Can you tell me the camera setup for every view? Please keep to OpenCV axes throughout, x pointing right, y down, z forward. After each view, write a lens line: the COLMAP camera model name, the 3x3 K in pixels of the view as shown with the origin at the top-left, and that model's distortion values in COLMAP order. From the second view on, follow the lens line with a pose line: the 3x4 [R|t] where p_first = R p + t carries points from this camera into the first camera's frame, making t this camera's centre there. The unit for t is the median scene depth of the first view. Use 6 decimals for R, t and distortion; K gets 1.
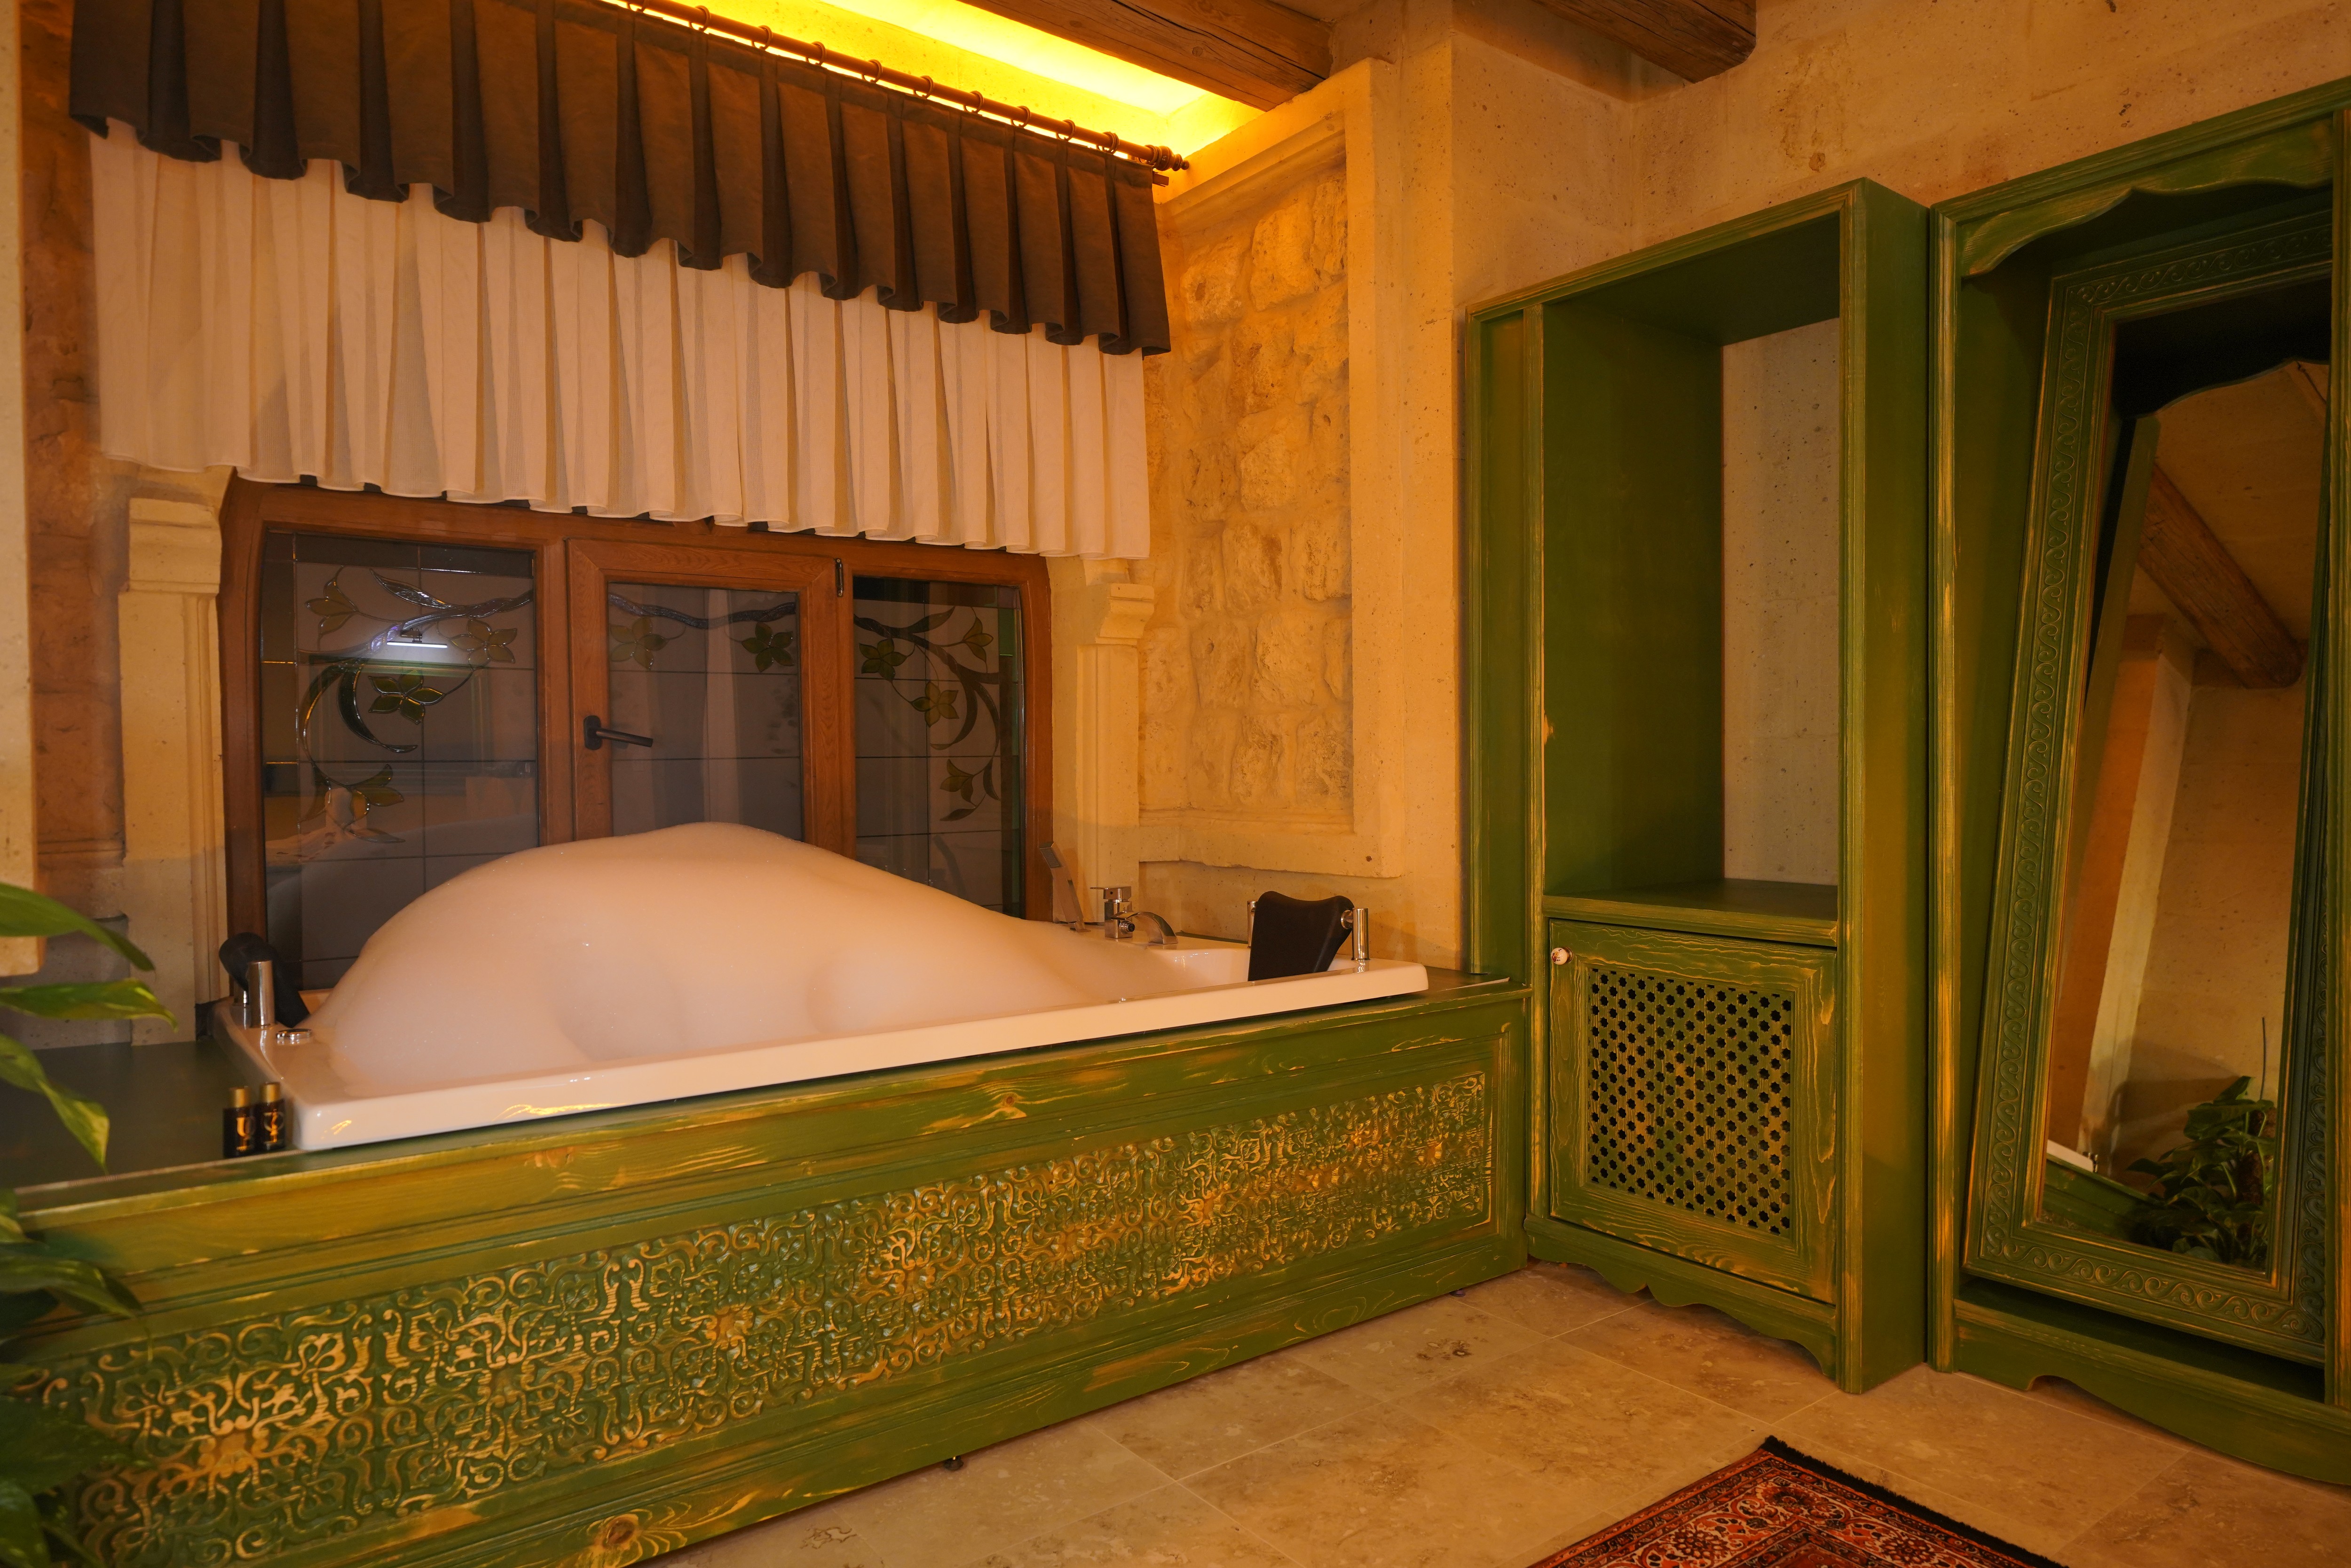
lens RADIAL K [[1443.3, 0, 1176.1], [0, 1443.3, 780.2], [0, 0, 1]] dist [-0.001397, 0.000797]
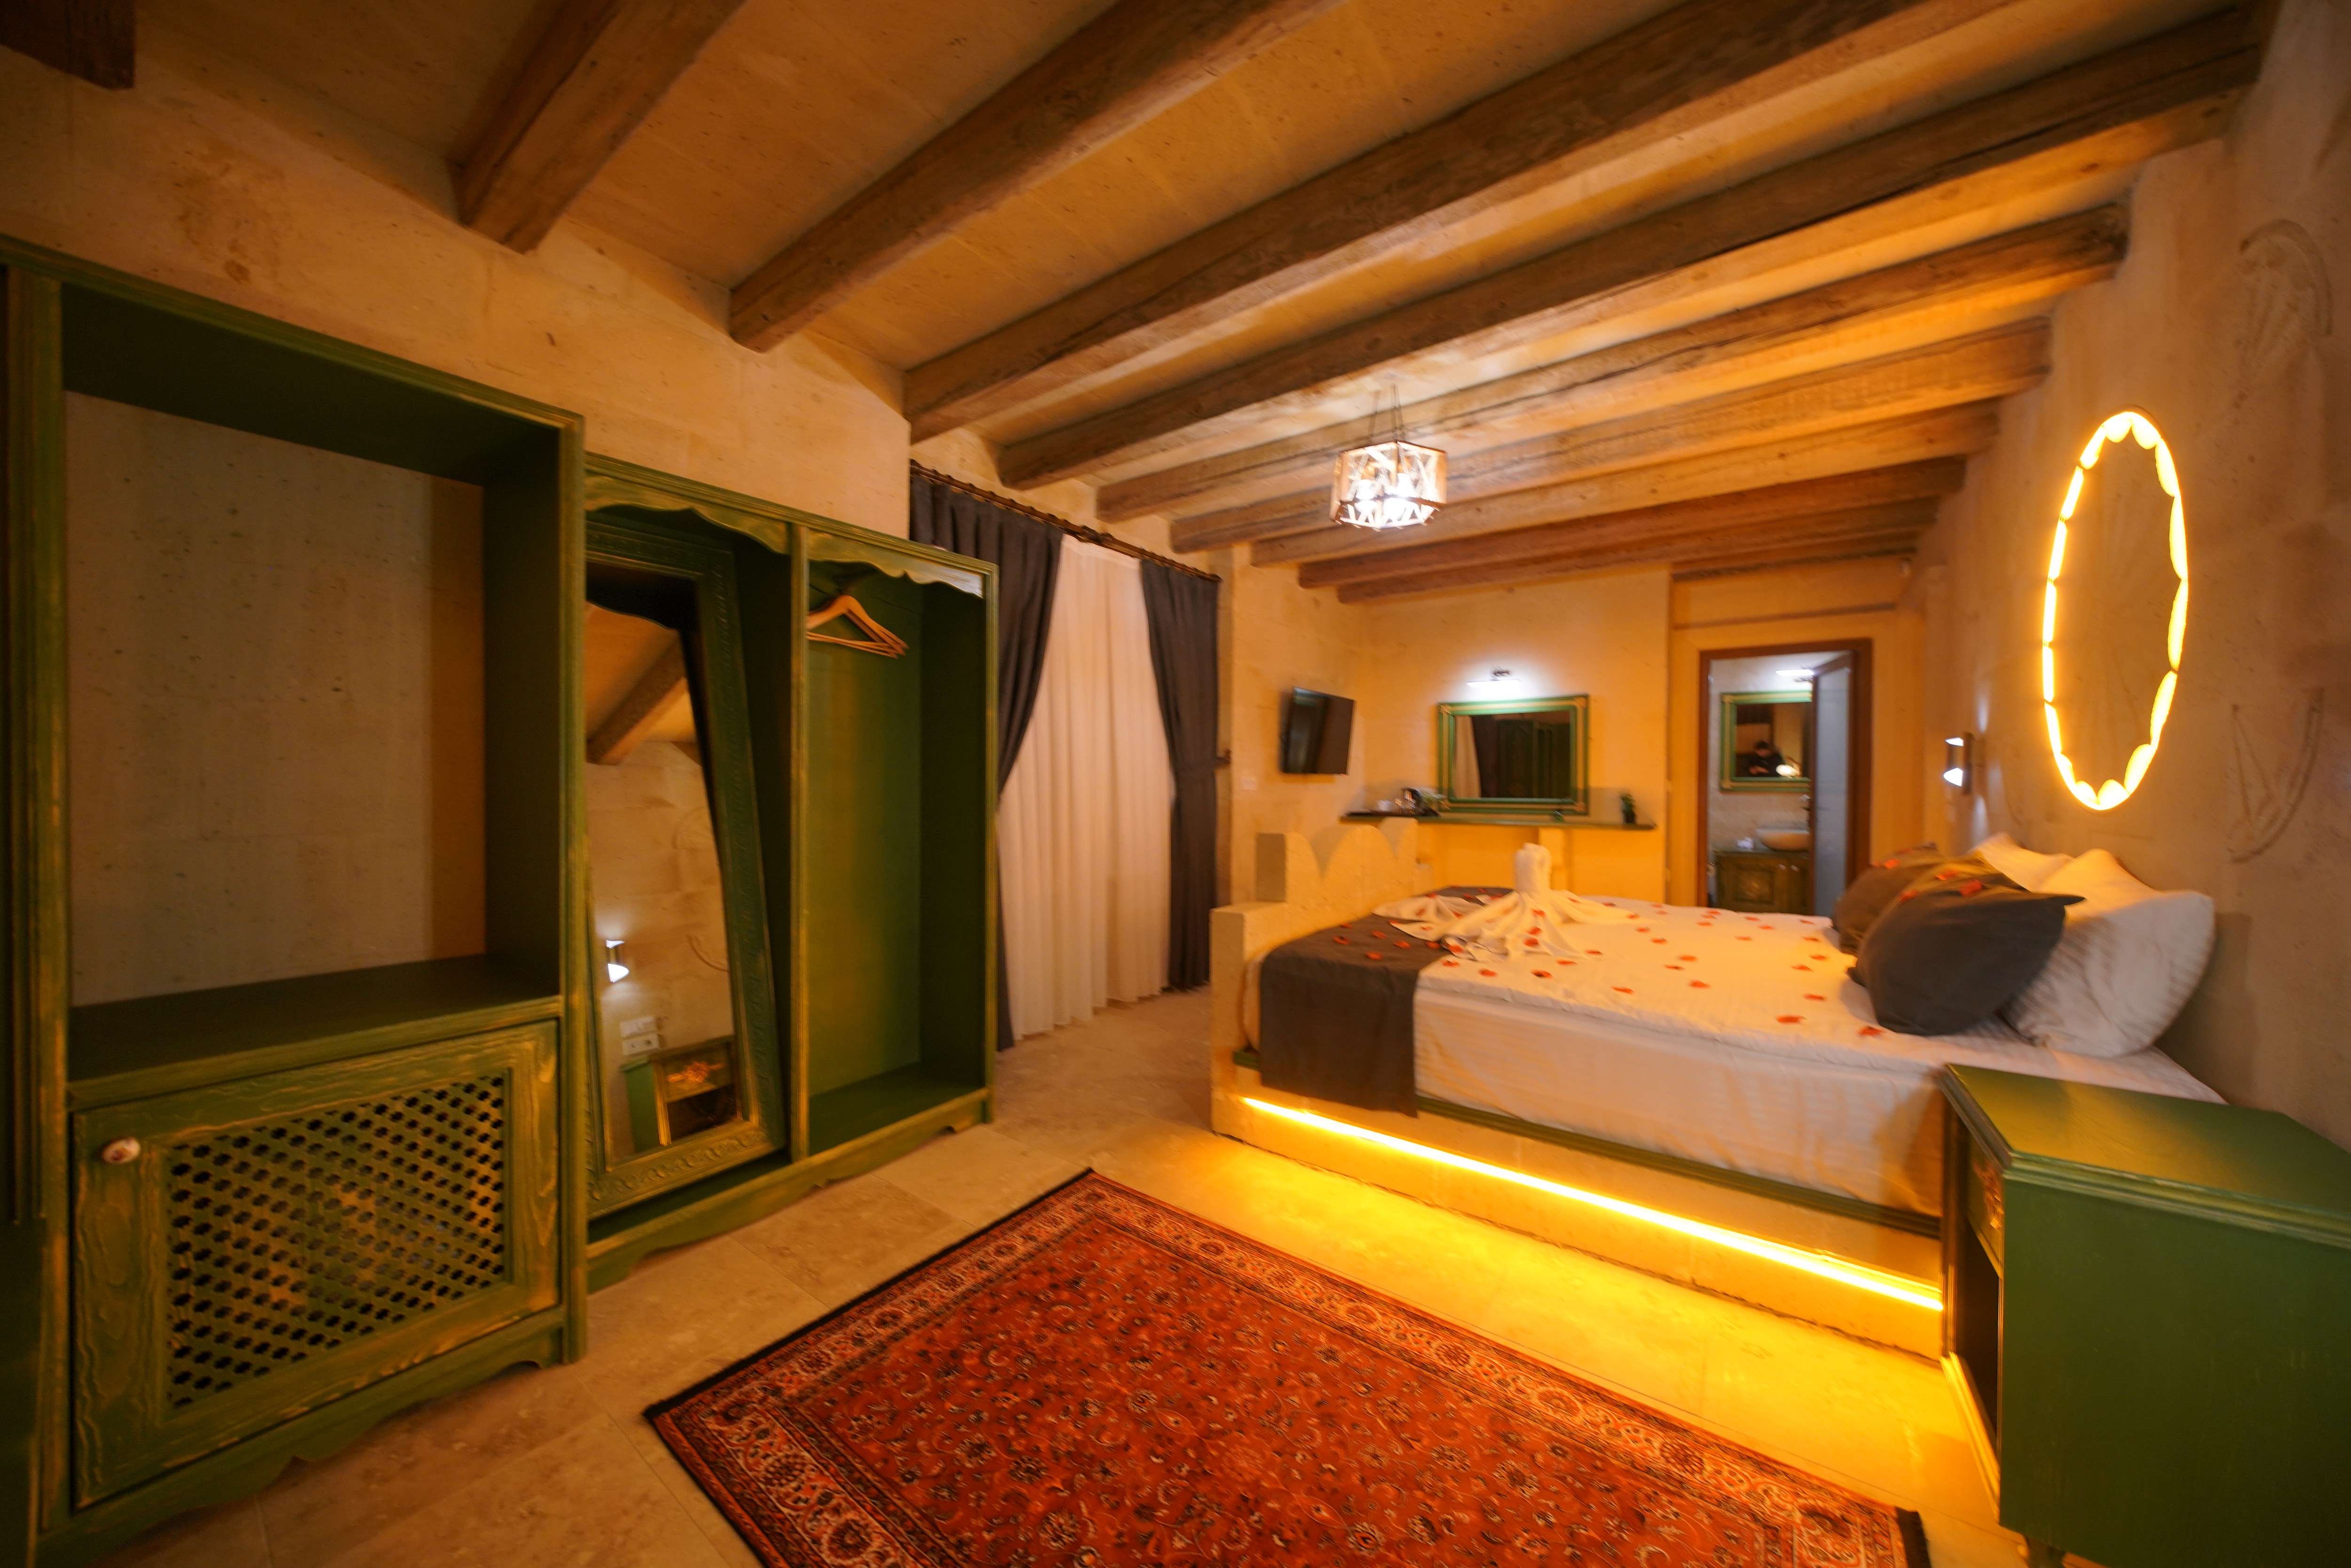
lens RADIAL K [[793.4, 0, 1172.0], [0, 793.4, 781.5], [0, 0, 1]] dist [-0.007864, 0.000583]
pose [[-0.286991, -0.000476, 0.957933, -0.323681], [0.010791, 0.999935, 0.003730, -0.077972], [-0.957873, 0.011408, -0.286967, 0.637939]]
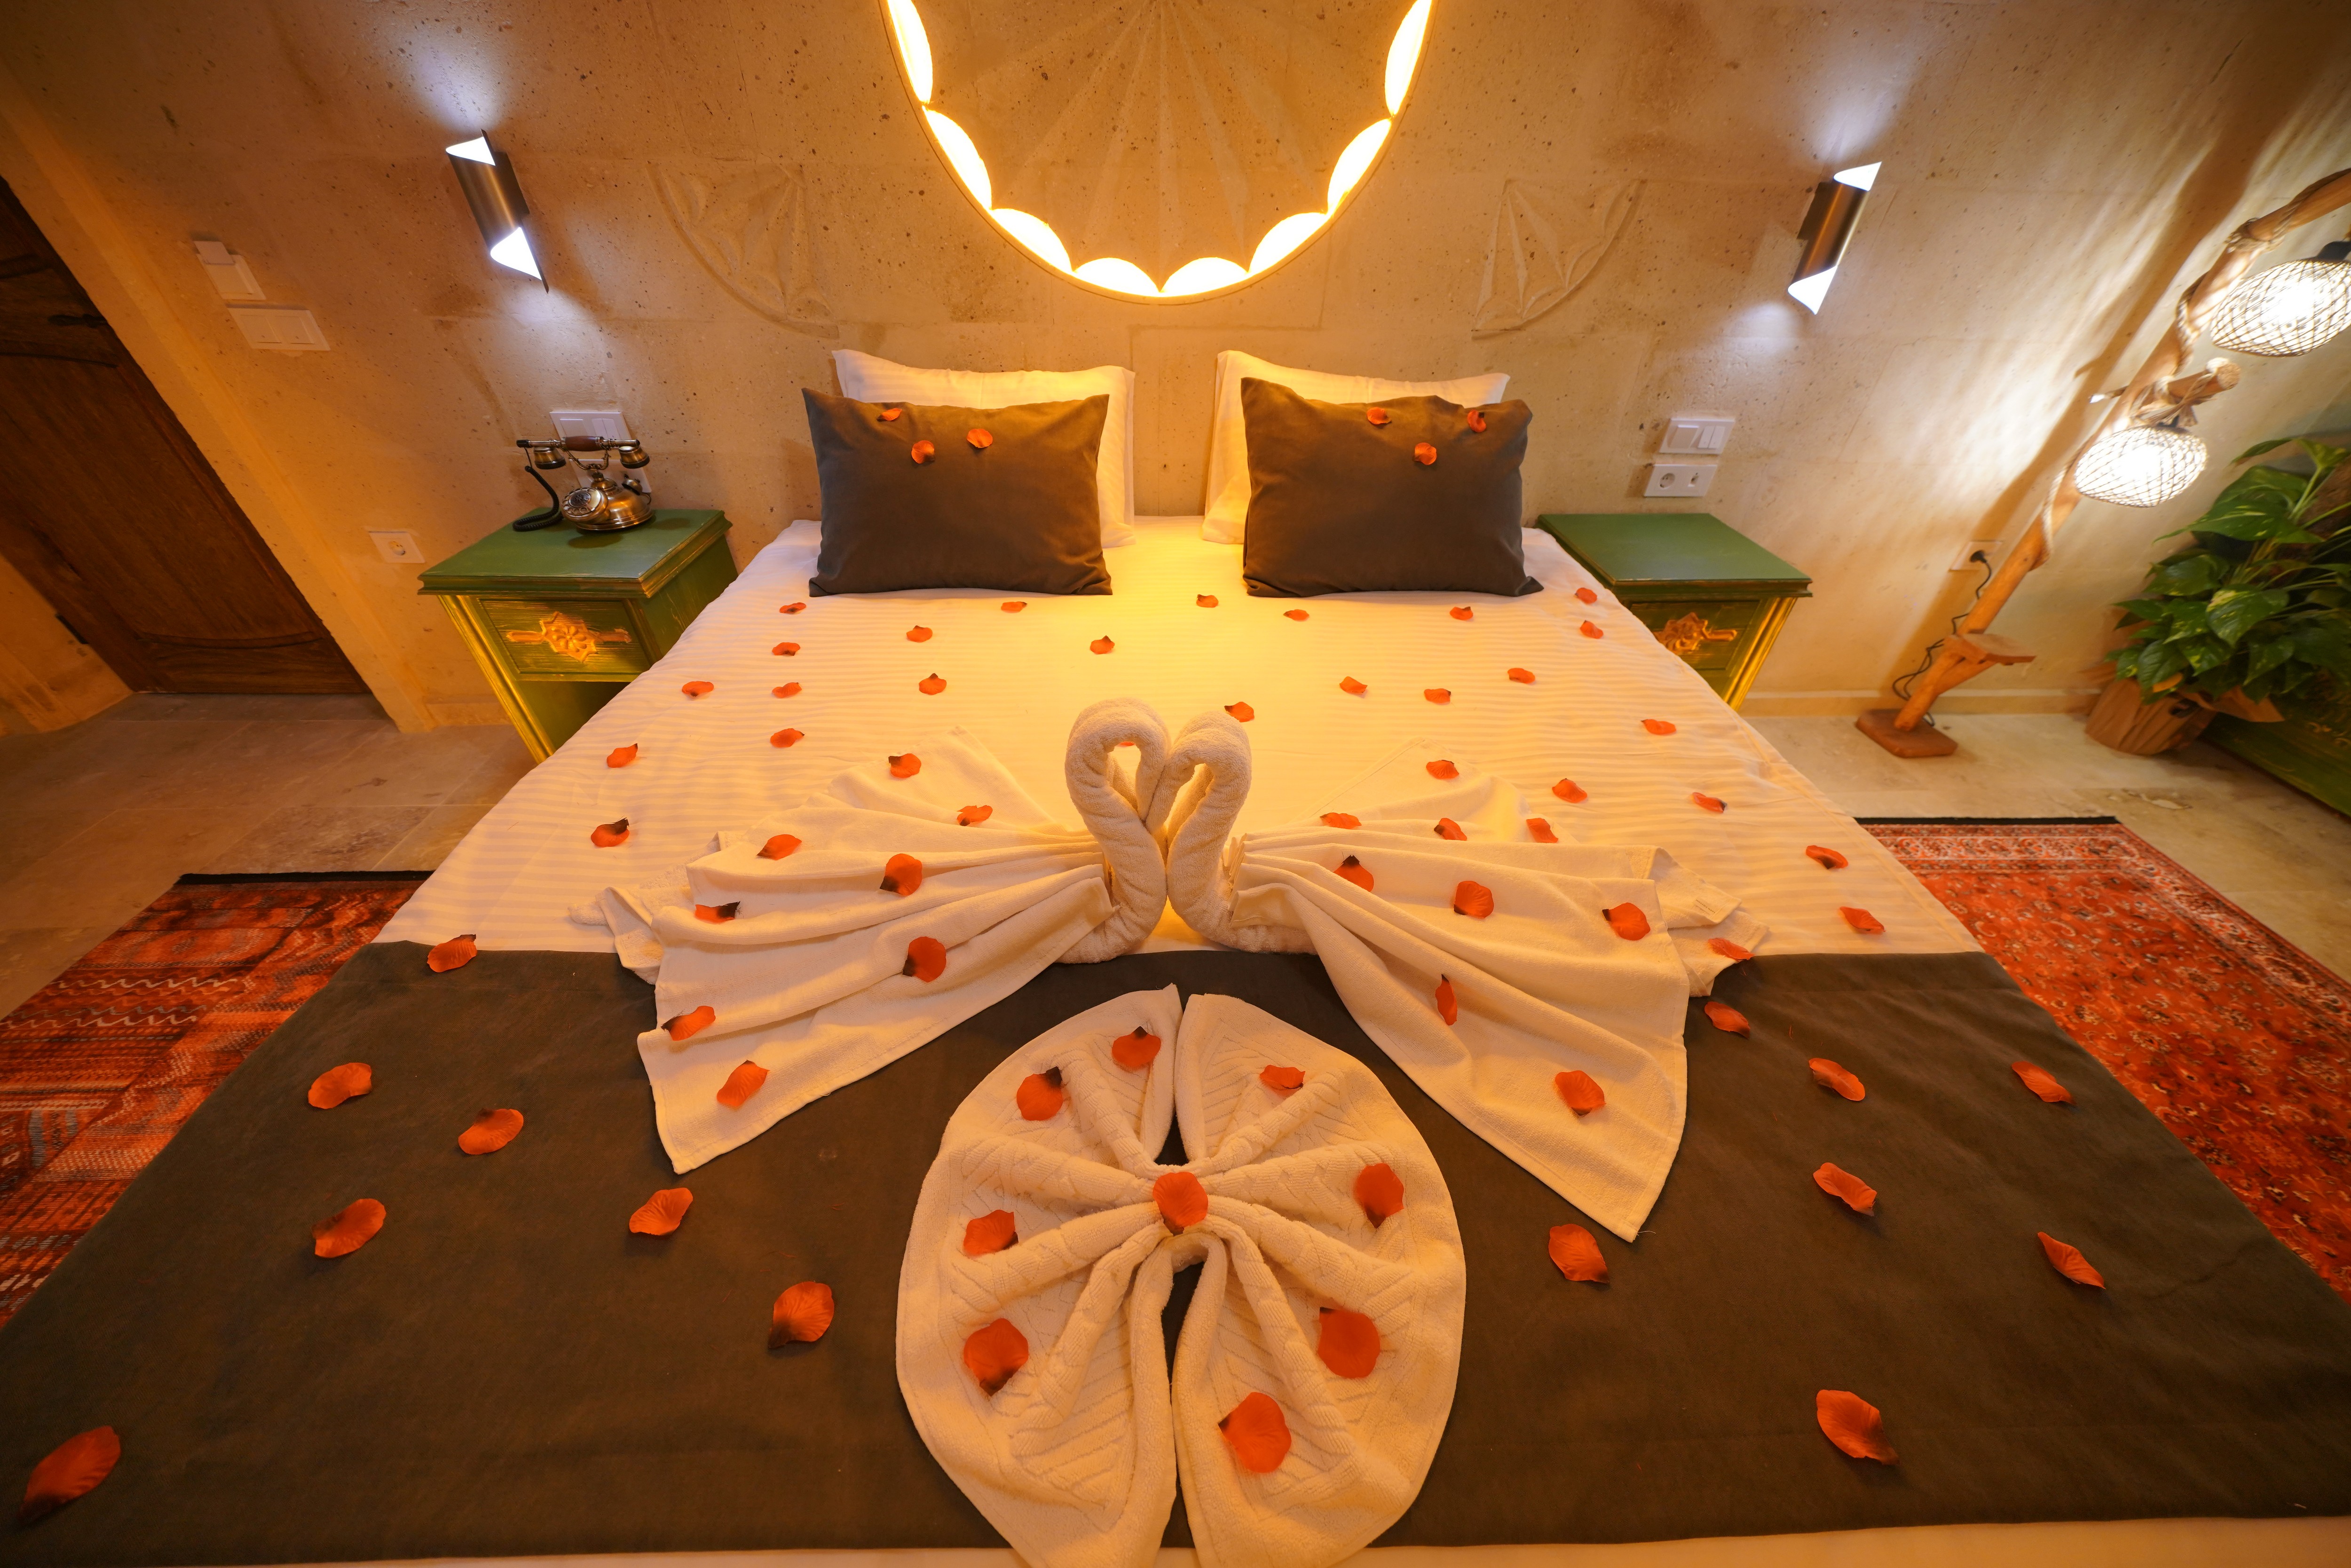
lens RADIAL K [[793.4, 0, 1173.6], [0, 793.4, 789.9], [0, 0, 1]] dist [-0.007864, 0.000583]
pose [[-0.573743, 0.513394, -0.638159, 0.877989], [-0.022636, 0.768921, 0.638943, -0.149035], [0.818723, 0.381034, -0.429542, -0.071926]]
